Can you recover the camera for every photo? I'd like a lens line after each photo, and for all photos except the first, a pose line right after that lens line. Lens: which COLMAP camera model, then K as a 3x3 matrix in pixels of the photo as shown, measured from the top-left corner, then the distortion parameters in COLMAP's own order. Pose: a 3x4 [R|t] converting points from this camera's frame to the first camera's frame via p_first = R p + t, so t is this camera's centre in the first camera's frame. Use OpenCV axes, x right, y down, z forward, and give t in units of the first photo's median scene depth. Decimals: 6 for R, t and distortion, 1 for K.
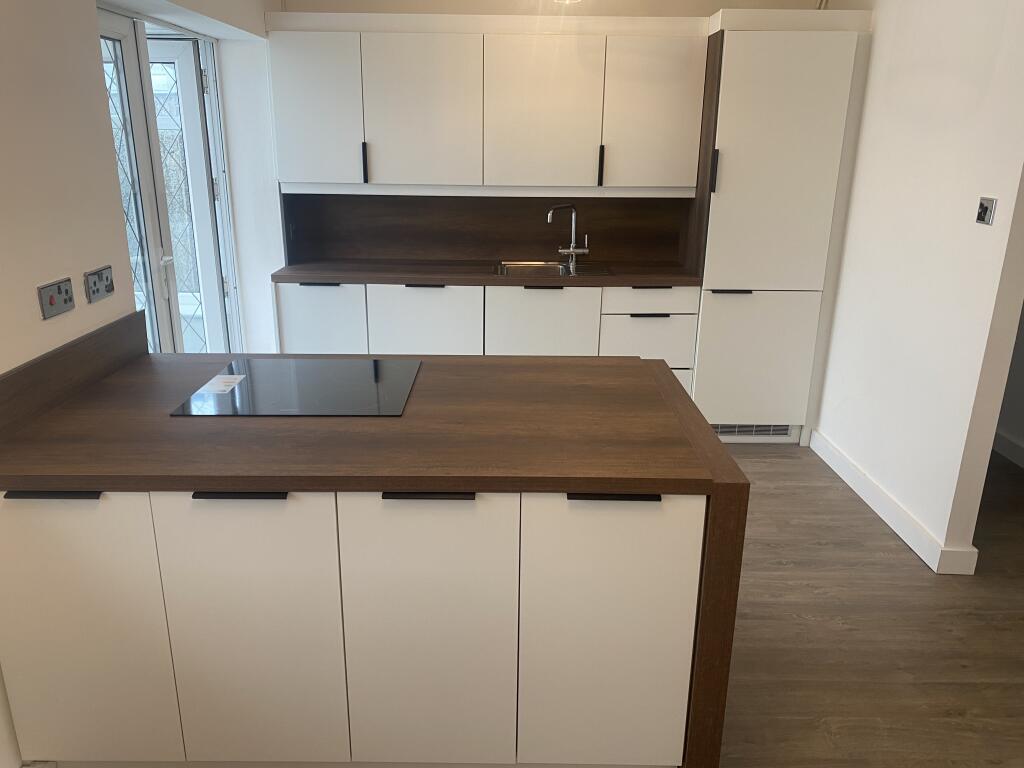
lens RADIAL K [[782.1, 0, 512.0], [0, 782.1, 384.0], [0, 0, 1]] dist [0.015448, 0.006930]
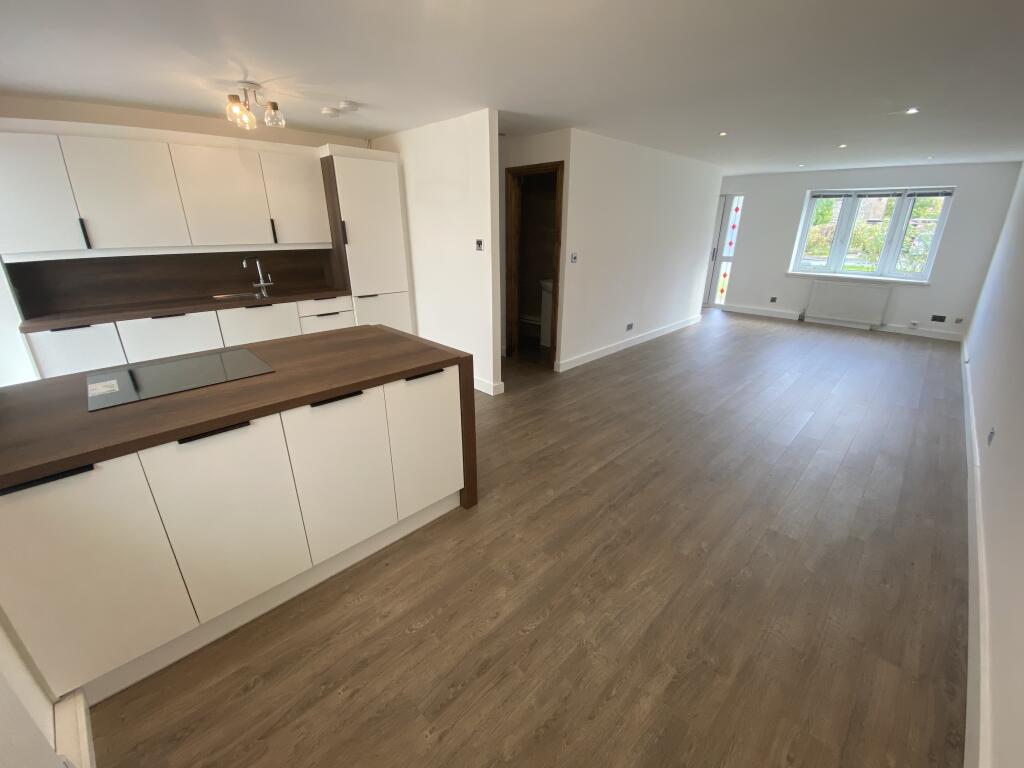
lens RADIAL K [[408.8, 0, 512.0], [0, 408.8, 384.0], [0, 0, 1]] dist [0.022469, -0.023606]
pose [[0.719988, -0.255185, 0.645367, -0.182802], [0.212385, 0.966344, 0.145160, 0.024179], [-0.660689, 0.032553, 0.749953, -0.002400]]
